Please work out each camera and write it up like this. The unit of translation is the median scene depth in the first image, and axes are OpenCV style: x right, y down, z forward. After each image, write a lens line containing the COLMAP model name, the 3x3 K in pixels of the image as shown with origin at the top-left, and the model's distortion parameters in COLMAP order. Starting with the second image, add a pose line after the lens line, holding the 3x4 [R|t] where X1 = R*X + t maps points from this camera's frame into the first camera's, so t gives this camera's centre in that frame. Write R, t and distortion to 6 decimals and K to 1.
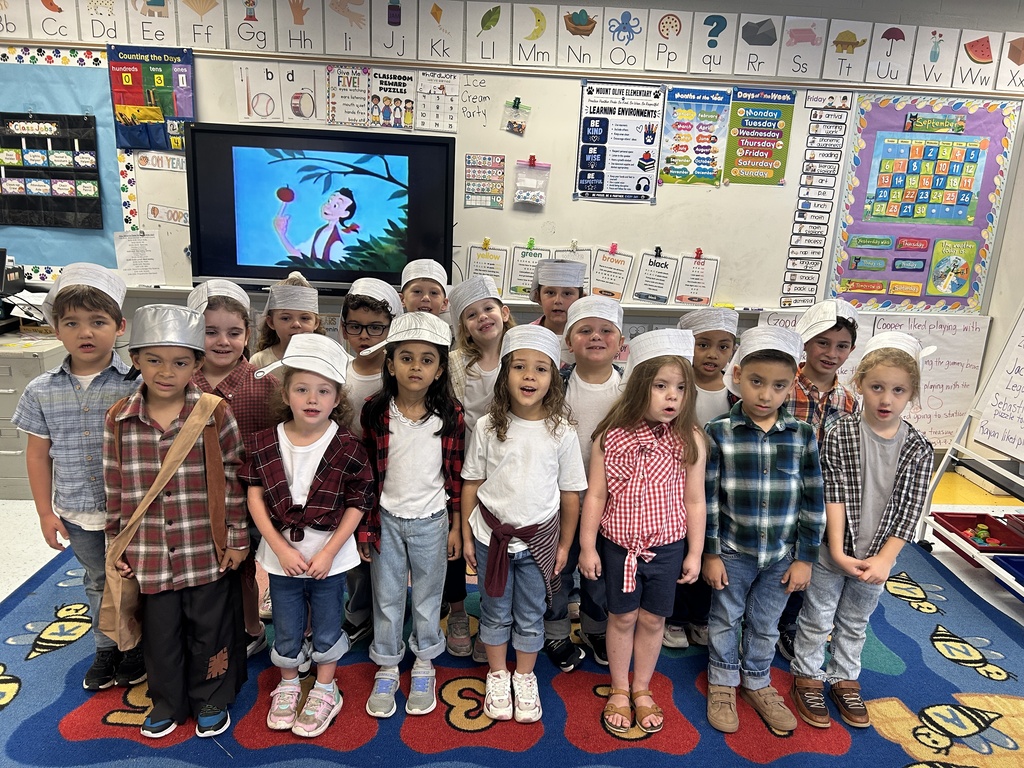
lens RADIAL K [[707.4, 0, 514.7], [0, 707.4, 372.0], [0, 0, 1]] dist [0.028859, -0.026421]
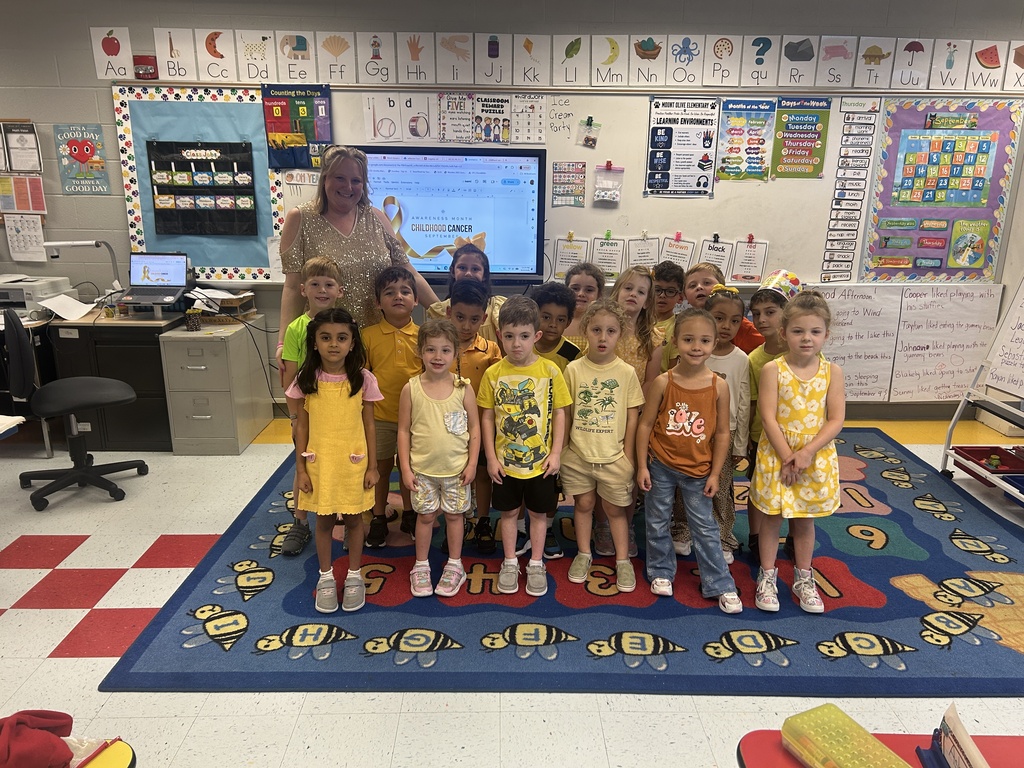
lens RADIAL K [[728.6, 0, 514.4], [0, 728.6, 376.5], [0, 0, 1]] dist [0.023974, -0.019727]
pose [[0.999239, -0.027750, -0.027427, -0.111228], [0.028282, 0.999416, 0.019189, 0.029245], [0.026878, -0.019951, 0.999440, -0.241509]]
